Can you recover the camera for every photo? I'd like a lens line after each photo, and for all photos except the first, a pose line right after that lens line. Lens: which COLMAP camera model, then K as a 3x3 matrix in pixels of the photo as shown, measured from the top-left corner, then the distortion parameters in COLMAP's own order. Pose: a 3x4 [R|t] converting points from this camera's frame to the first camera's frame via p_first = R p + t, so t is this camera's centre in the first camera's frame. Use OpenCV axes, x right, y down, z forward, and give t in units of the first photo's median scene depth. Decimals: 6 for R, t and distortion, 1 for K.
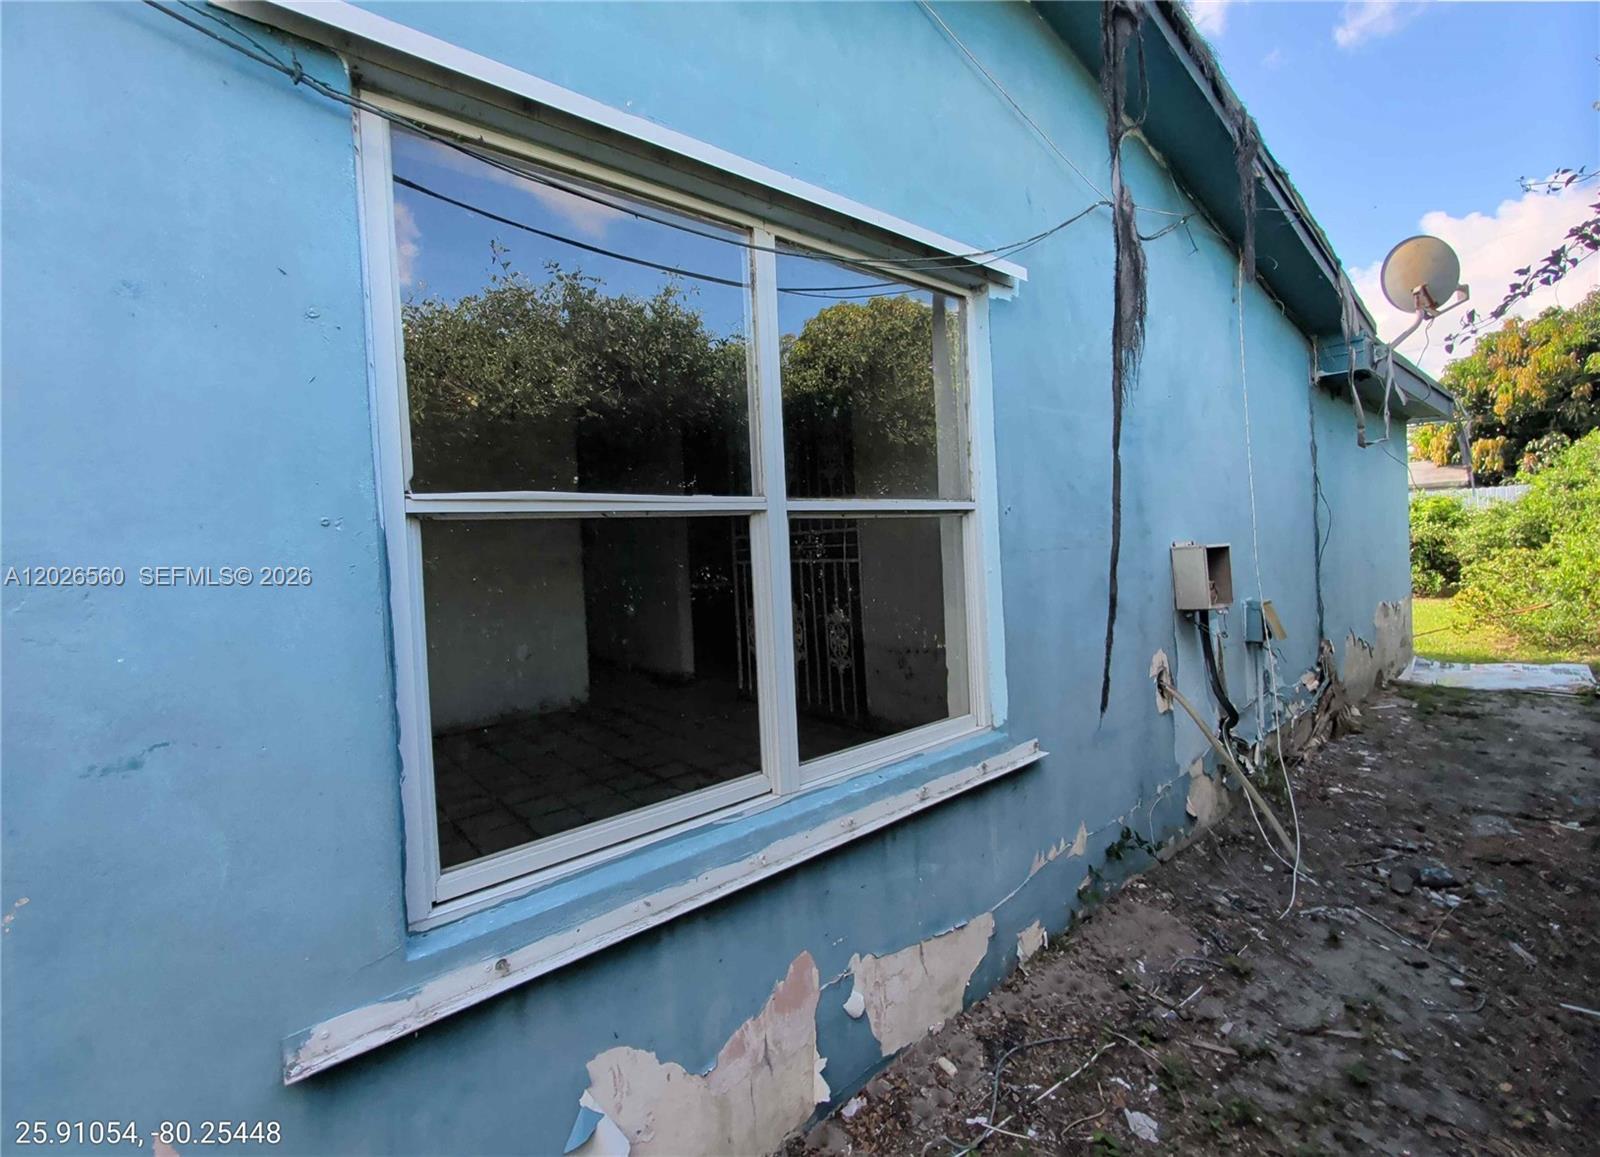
lens RADIAL K [[679.5, 0, 798.0], [0, 679.5, 553.0], [0, 0, 1]] dist [0.000282, 0.000040]
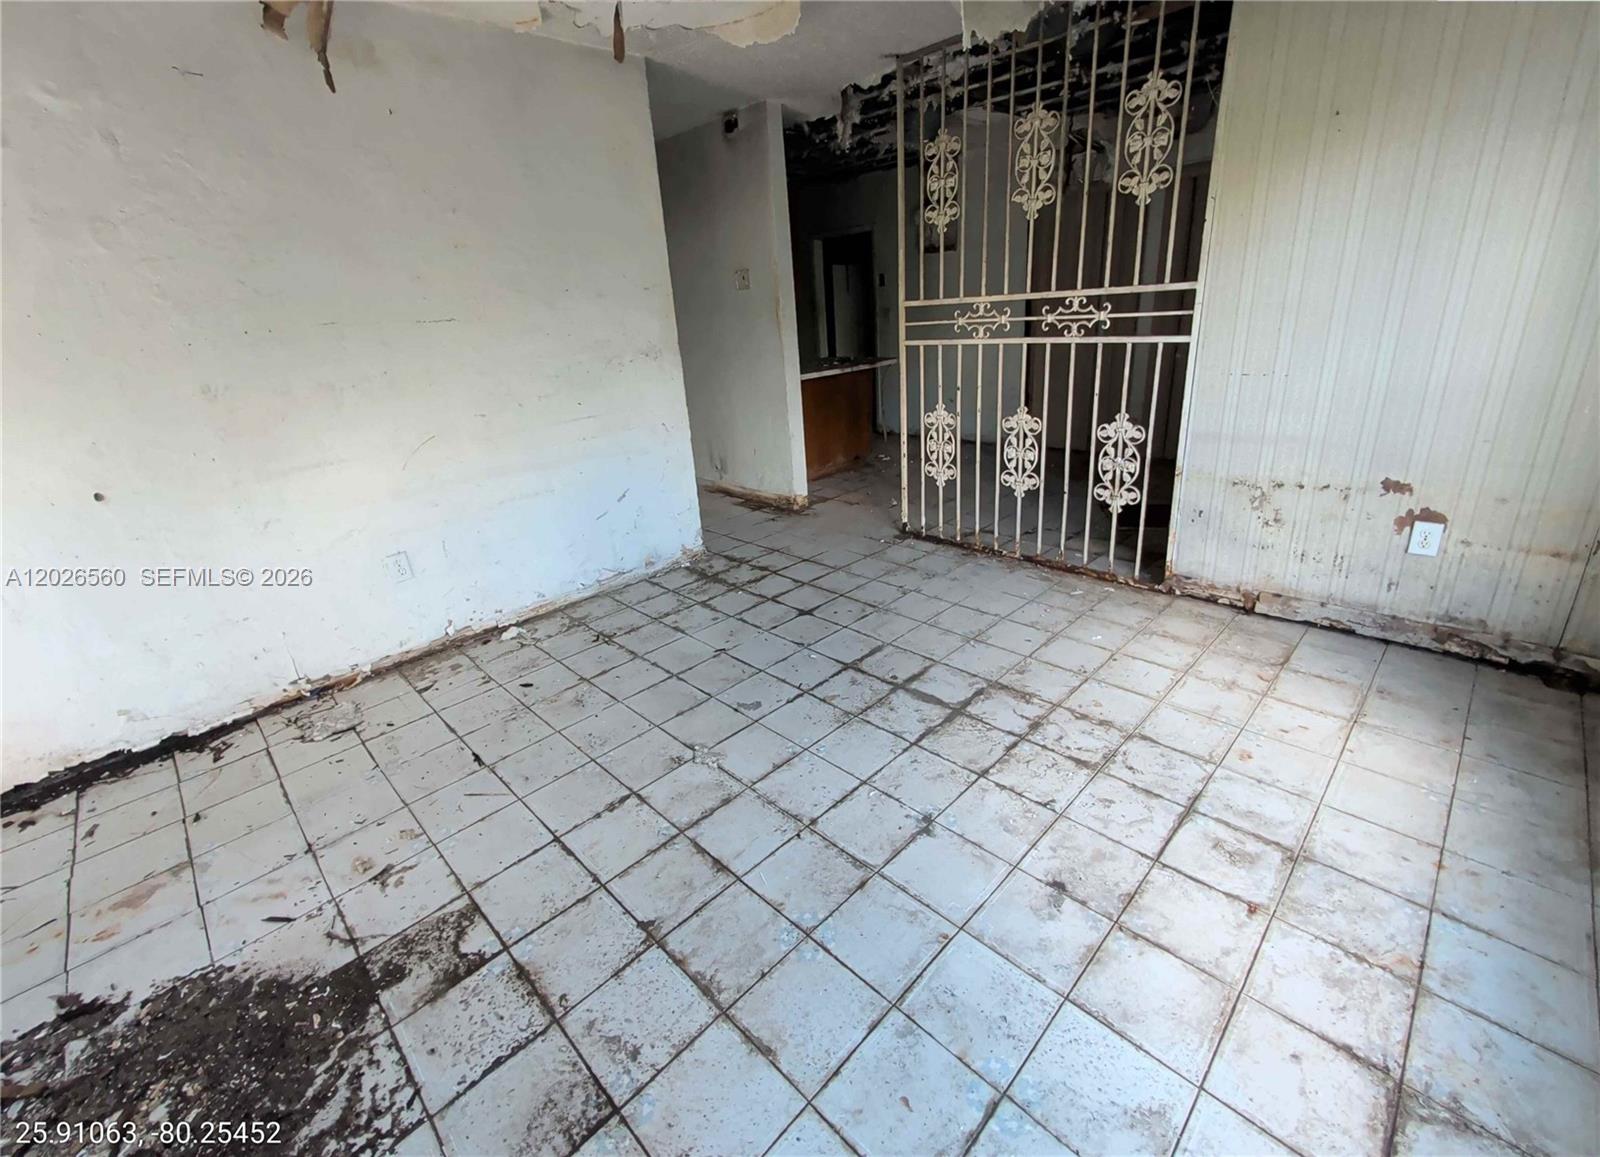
lens RADIAL K [[679.5, 0, 798.0], [0, 679.5, 553.0], [0, 0, 1]] dist [0.000282, 0.000040]
pose [[0.996303, -0.046136, 0.072464, -0.272058], [0.020394, 0.946456, 0.322188, -0.009439], [-0.083448, -0.319519, 0.943898, 0.322713]]
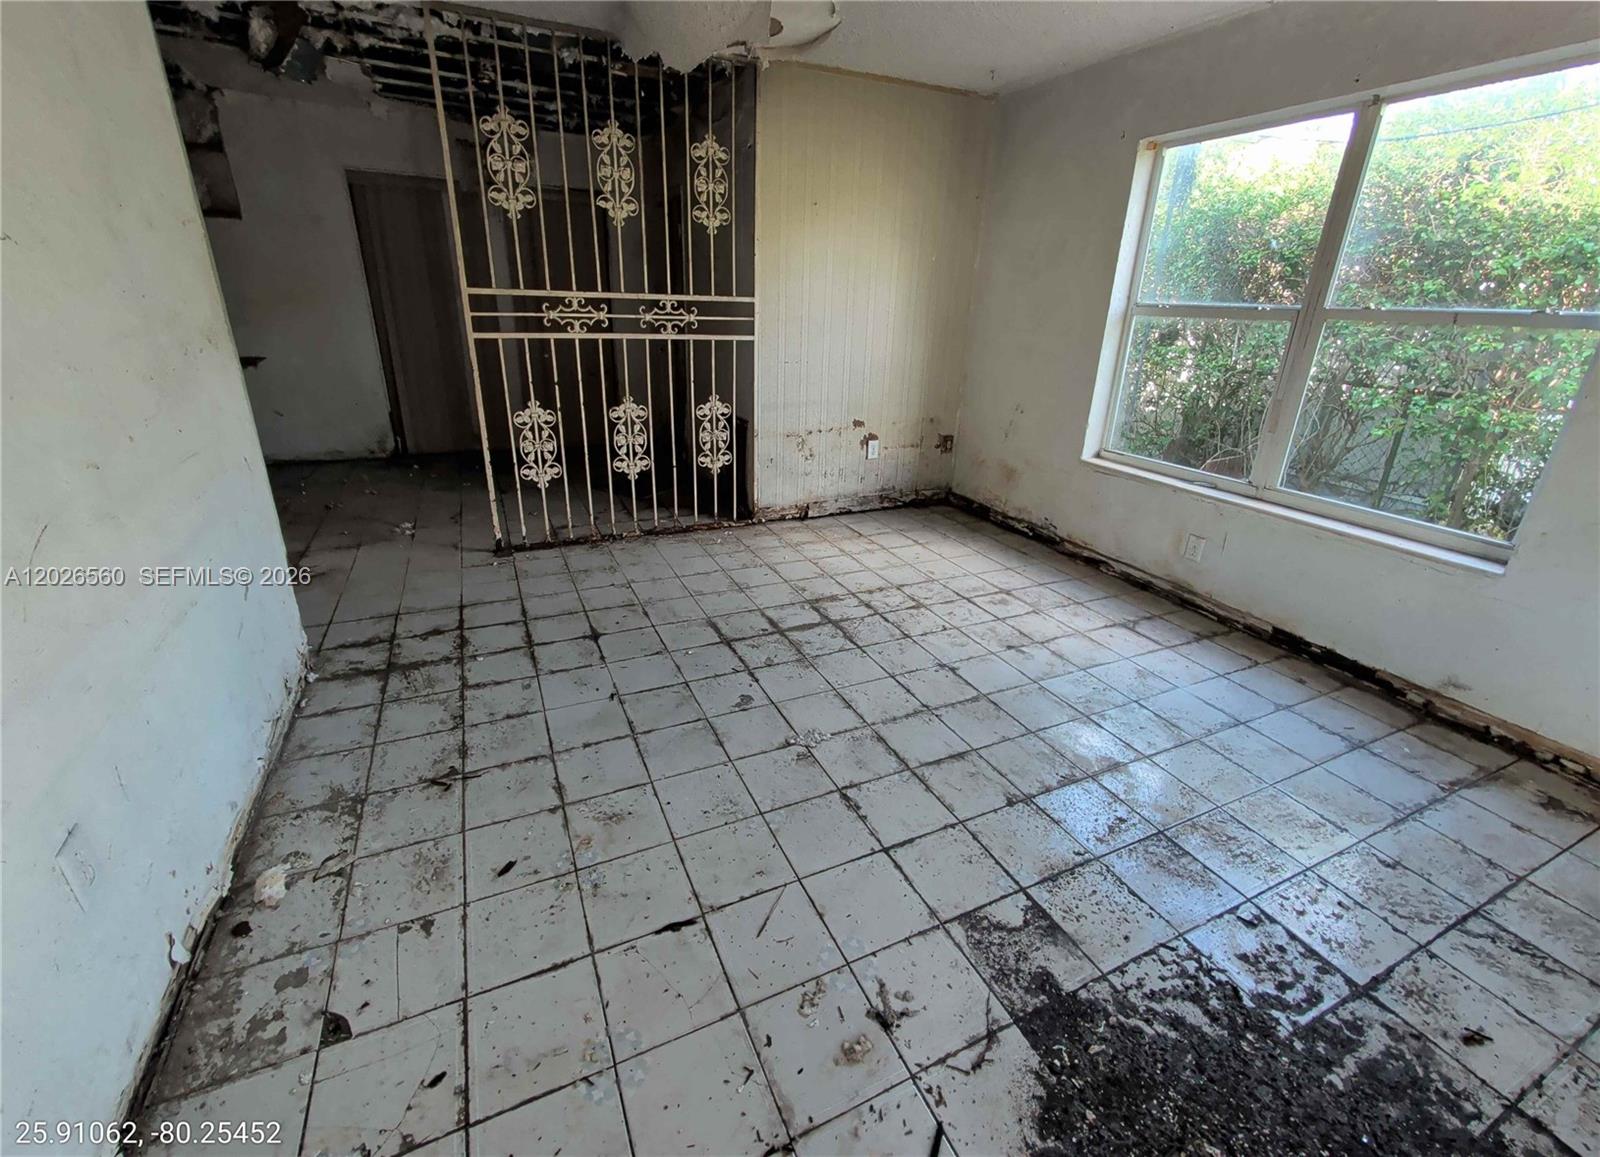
lens RADIAL K [[679.5, 0, 798.0], [0, 679.5, 553.0], [0, 0, 1]] dist [0.000282, 0.000040]
pose [[0.254003, -0.286604, 0.923764, -0.659780], [-0.028035, 0.952505, 0.303230, 0.006768], [-0.966797, -0.102919, 0.233904, 0.603064]]
